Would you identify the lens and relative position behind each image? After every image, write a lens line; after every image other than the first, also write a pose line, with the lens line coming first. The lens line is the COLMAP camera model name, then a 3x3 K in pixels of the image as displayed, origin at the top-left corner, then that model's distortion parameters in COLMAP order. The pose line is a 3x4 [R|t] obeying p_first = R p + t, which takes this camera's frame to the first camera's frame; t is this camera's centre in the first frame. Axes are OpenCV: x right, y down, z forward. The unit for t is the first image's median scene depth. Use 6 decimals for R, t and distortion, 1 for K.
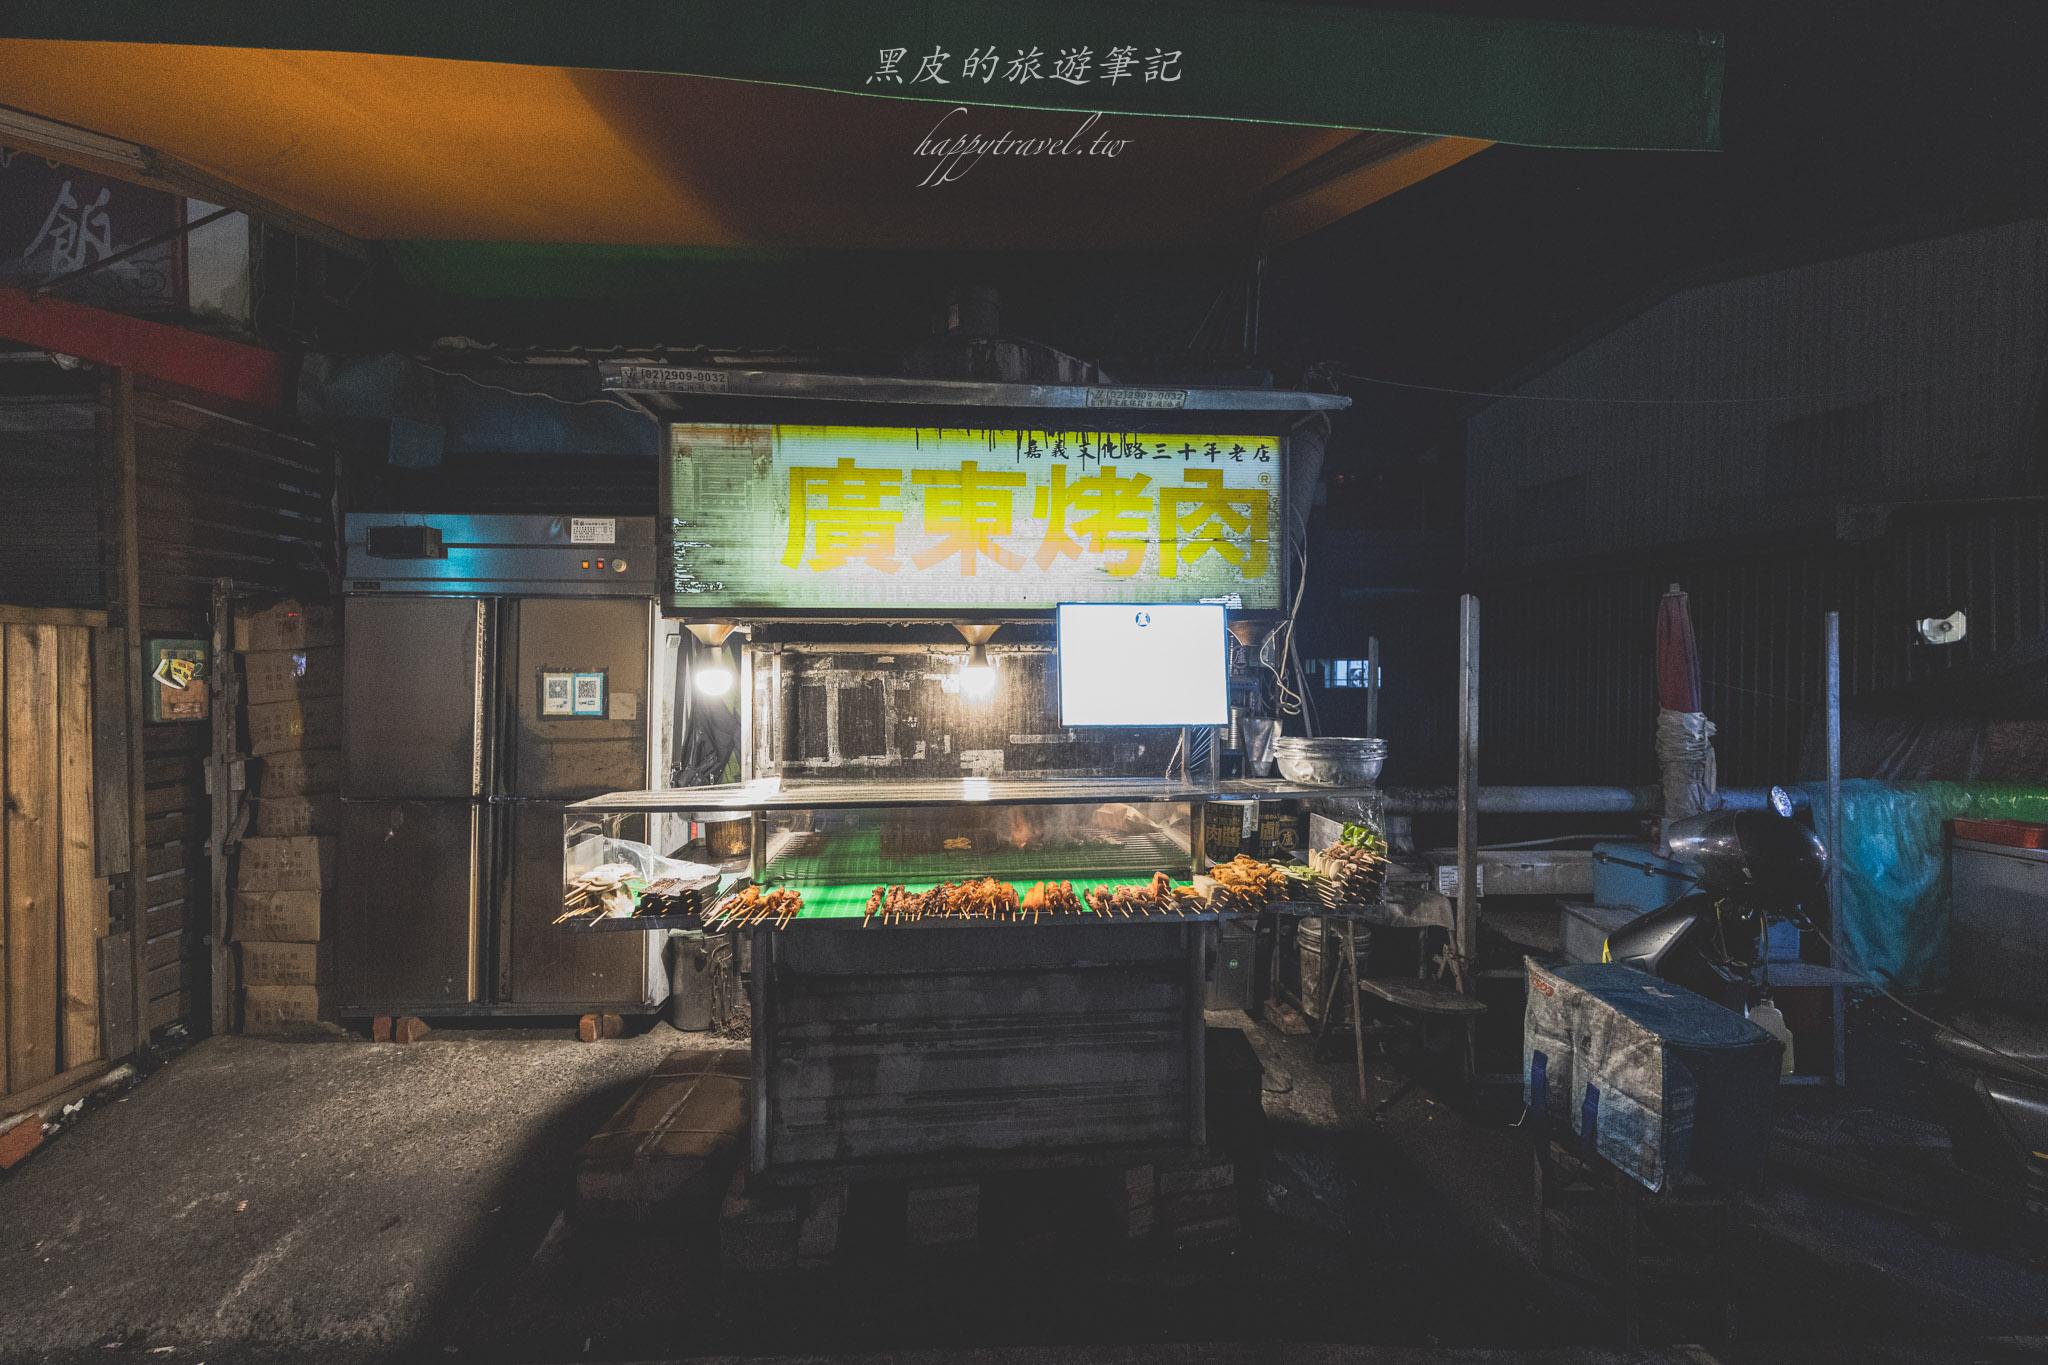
lens RADIAL K [[800.3, 0, 1024.0], [0, 800.3, 682.5], [0, 0, 1]] dist [-0.000381, 0.000046]
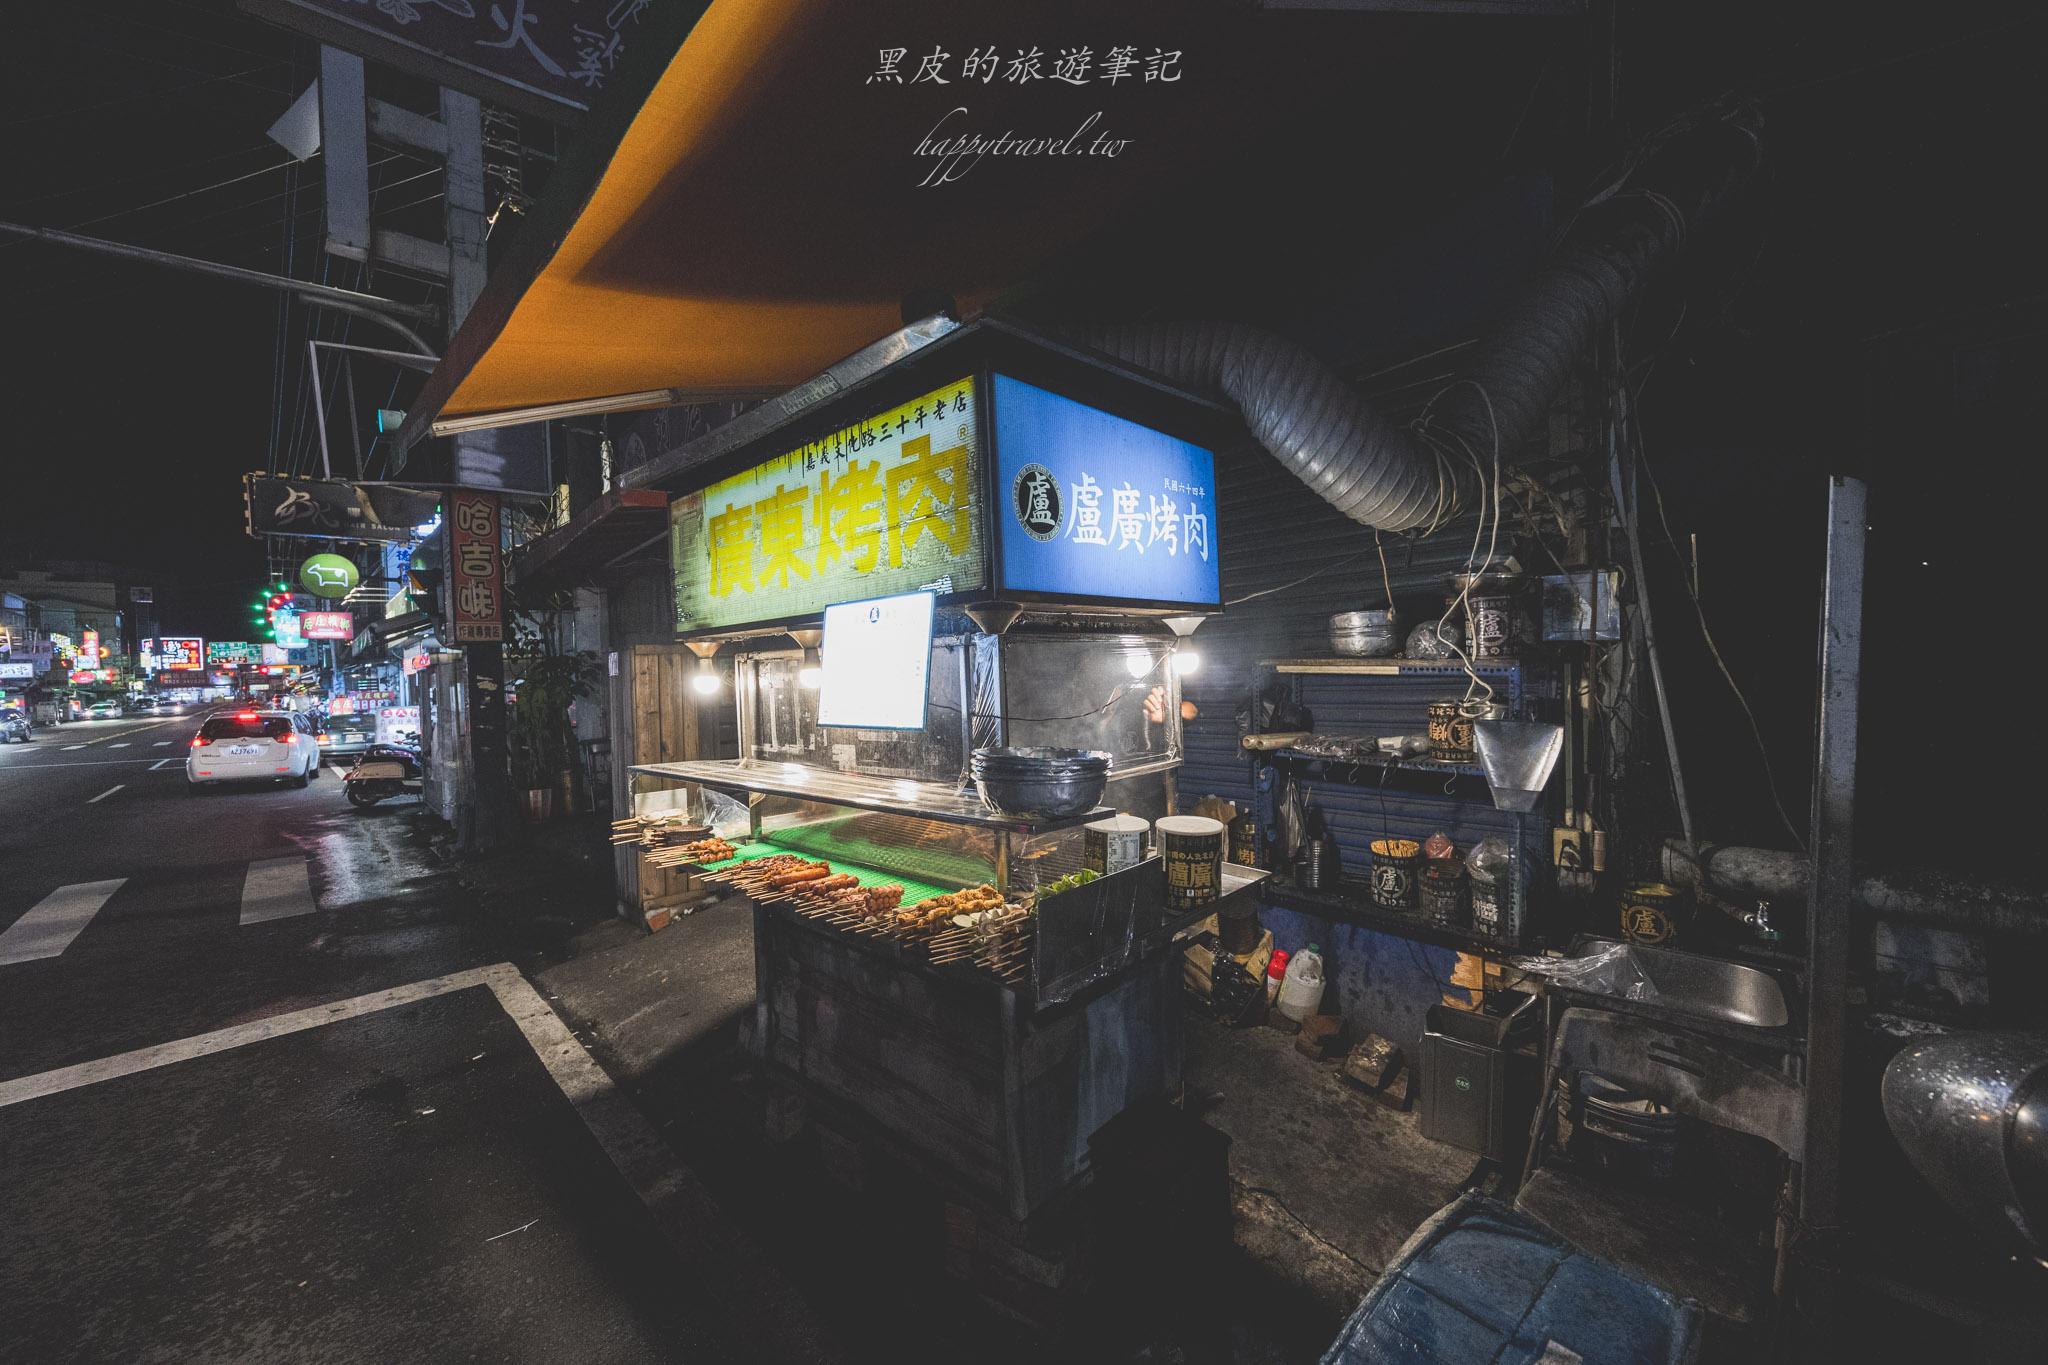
lens RADIAL K [[800.3, 0, 1024.0], [0, 800.3, 682.5], [0, 0, 1]] dist [-0.000381, 0.000046]
pose [[0.645439, -0.008953, -0.763759, 0.975807], [0.022730, 0.999714, 0.007490, -0.001921], [0.763473, -0.022195, 0.645458, 0.516668]]
